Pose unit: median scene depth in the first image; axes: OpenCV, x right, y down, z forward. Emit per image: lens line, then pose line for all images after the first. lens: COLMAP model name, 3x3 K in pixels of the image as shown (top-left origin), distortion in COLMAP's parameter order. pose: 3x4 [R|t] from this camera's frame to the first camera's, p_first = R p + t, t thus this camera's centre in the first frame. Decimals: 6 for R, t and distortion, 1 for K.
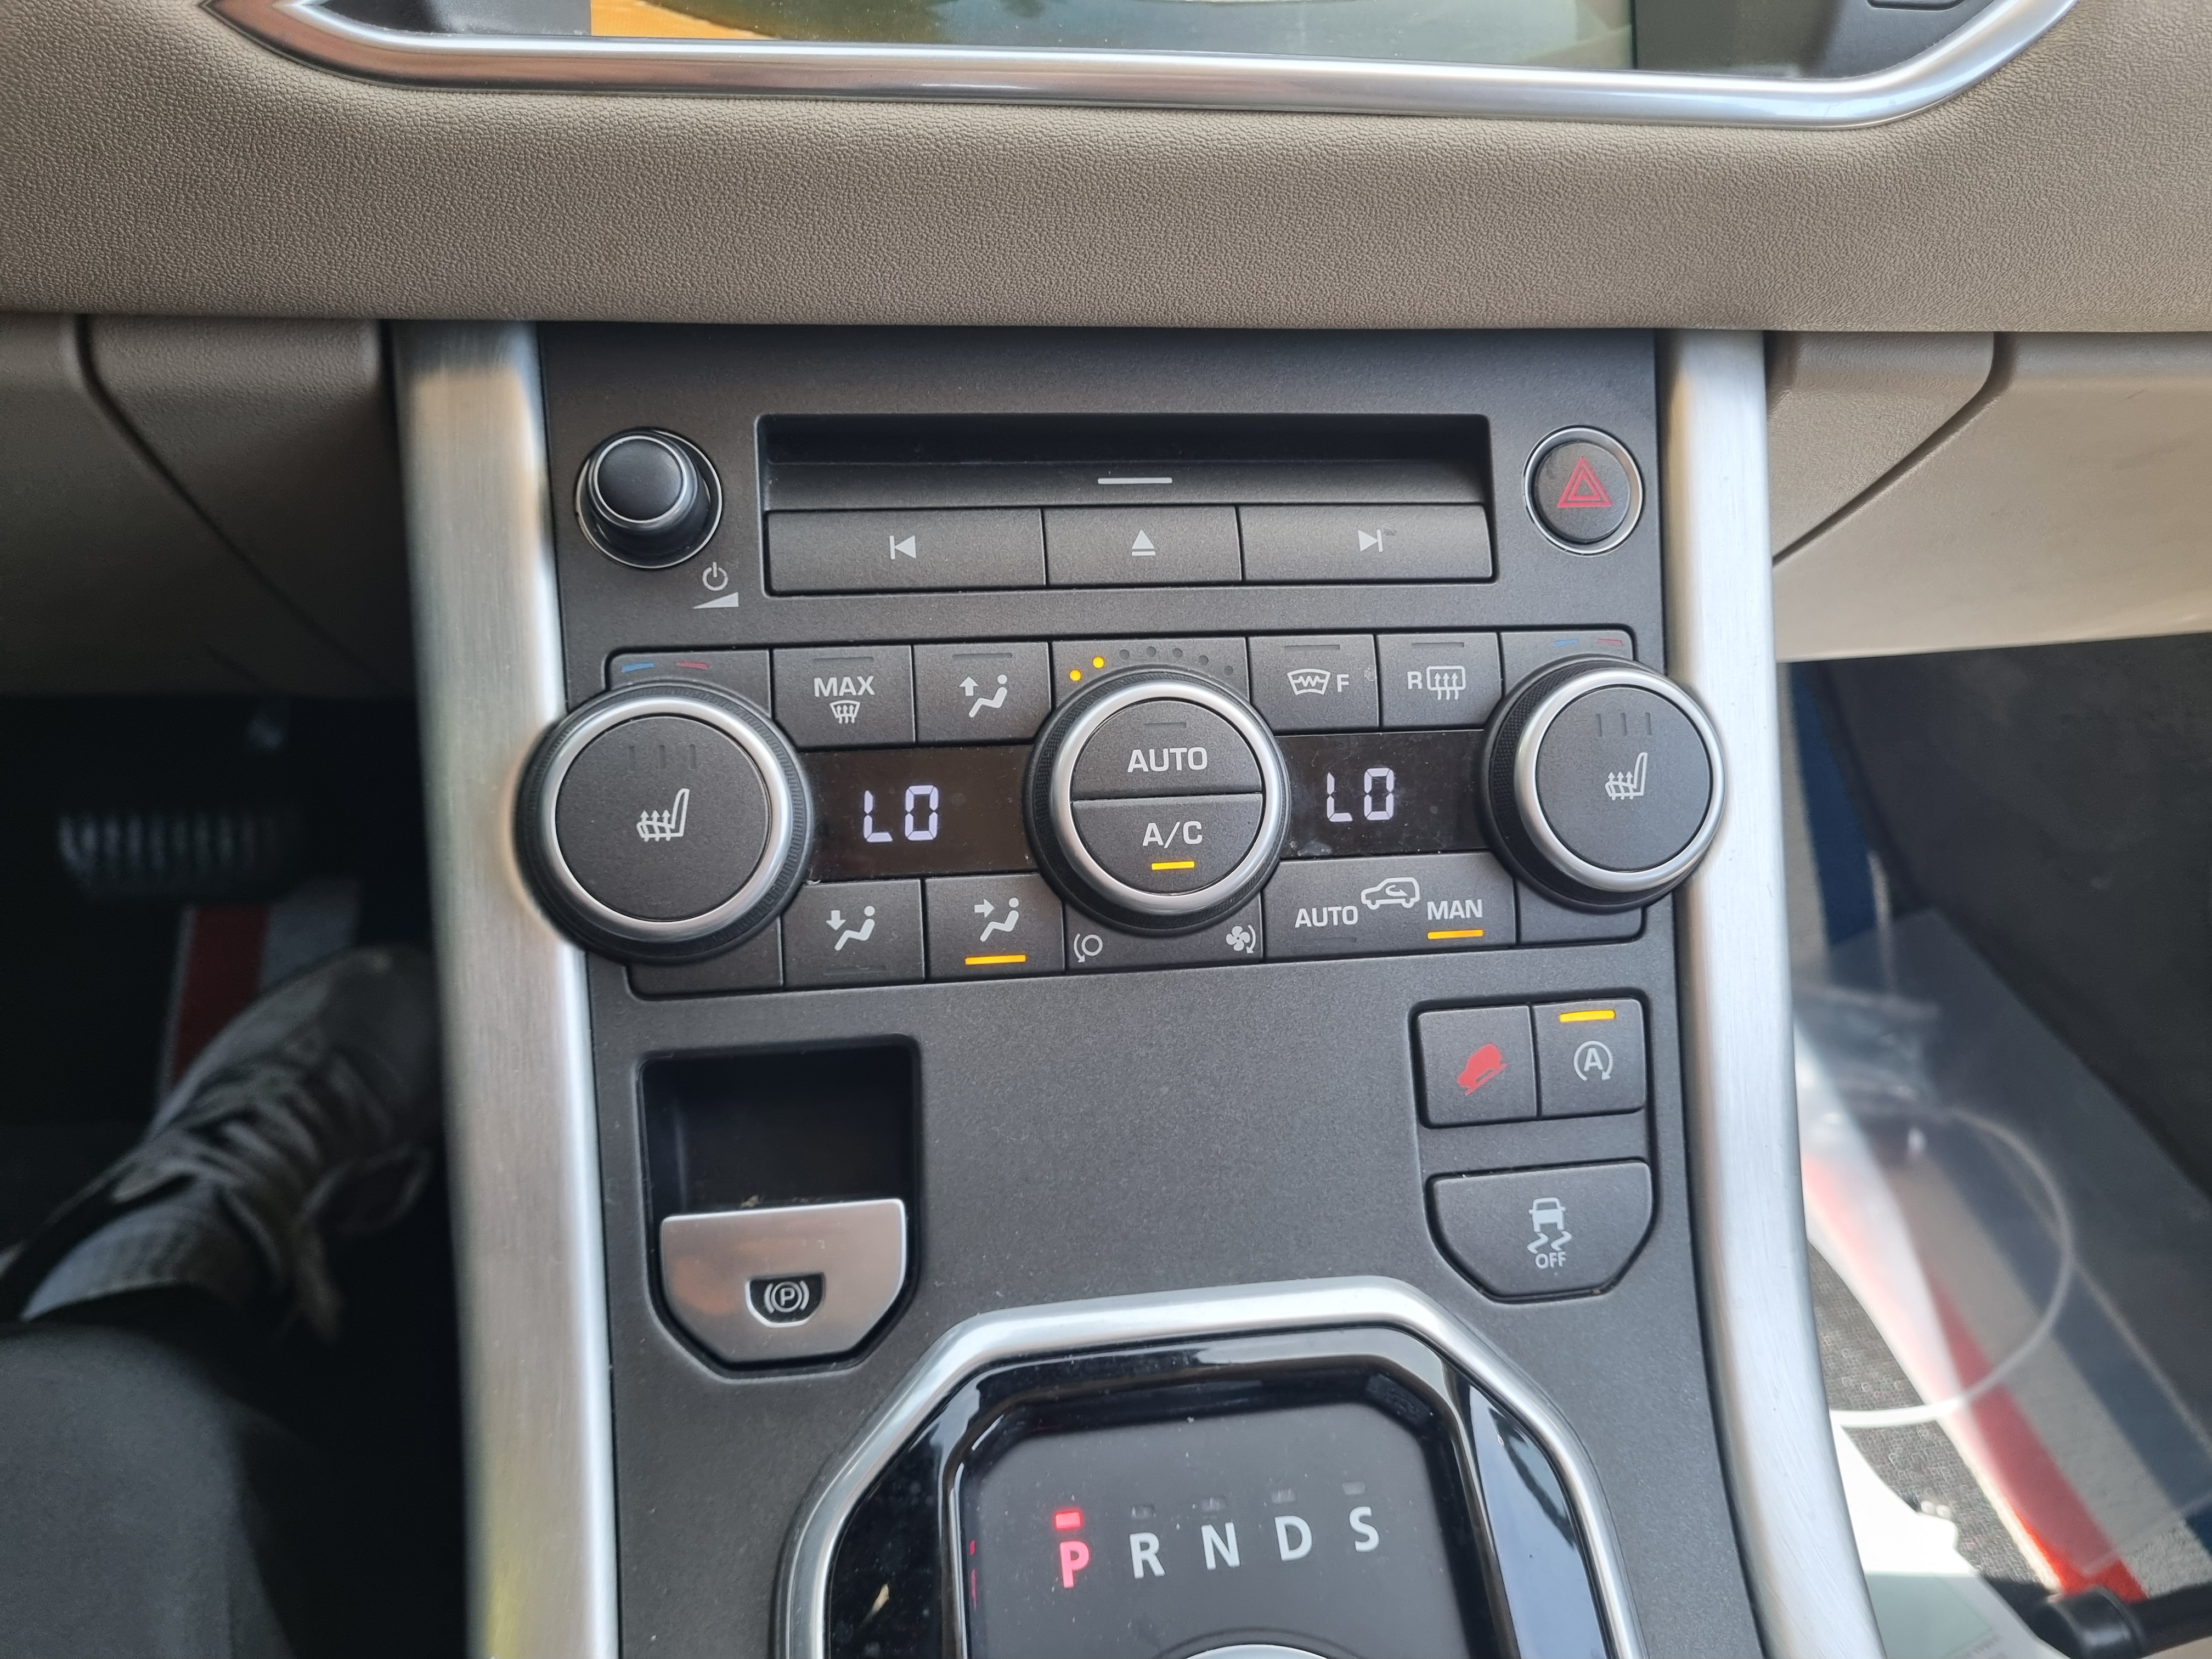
lens RADIAL K [[1657.5, 0, 1122.6], [0, 1657.5, 823.3], [0, 0, 1]] dist [0.048885, -0.037608]
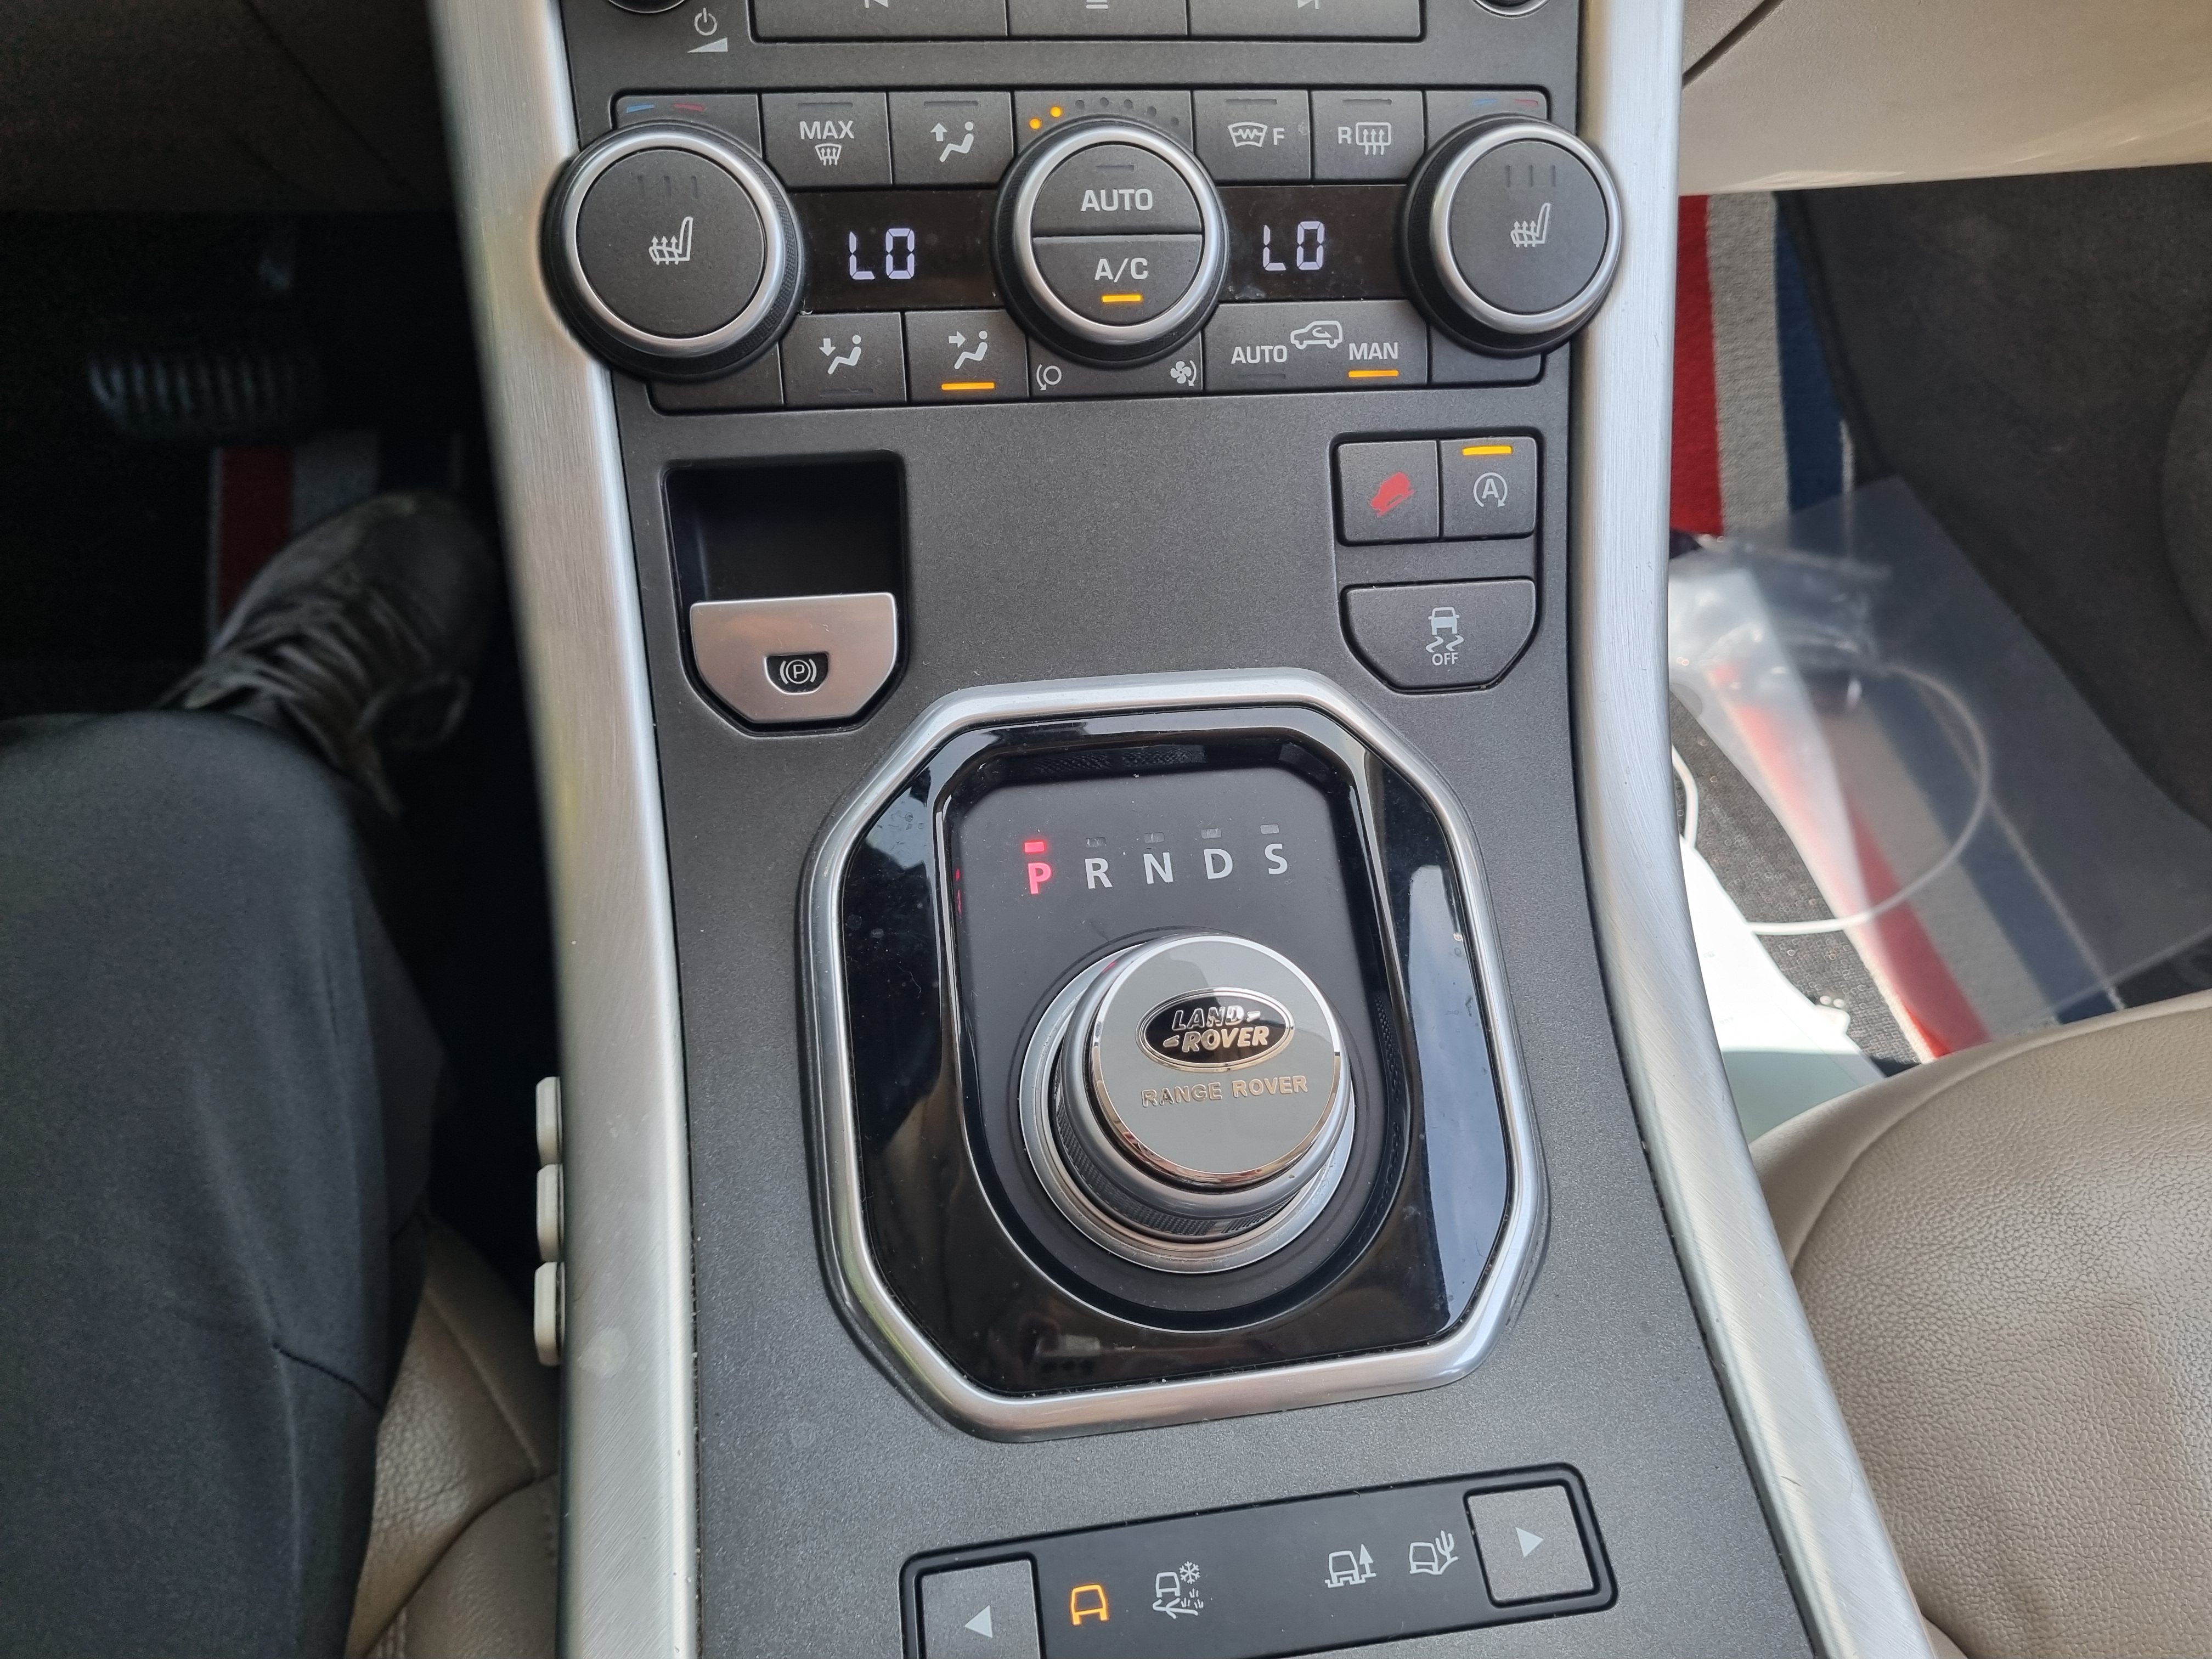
lens RADIAL K [[1657.5, 0, 1130.8], [0, 1657.5, 784.9], [0, 0, 1]] dist [0.048885, -0.037608]
pose [[0.999998, 0.002158, -0.000024, 0.035039], [-0.002112, 0.980720, 0.195409, 0.122029], [0.000446, -0.195408, 0.980722, -0.173616]]
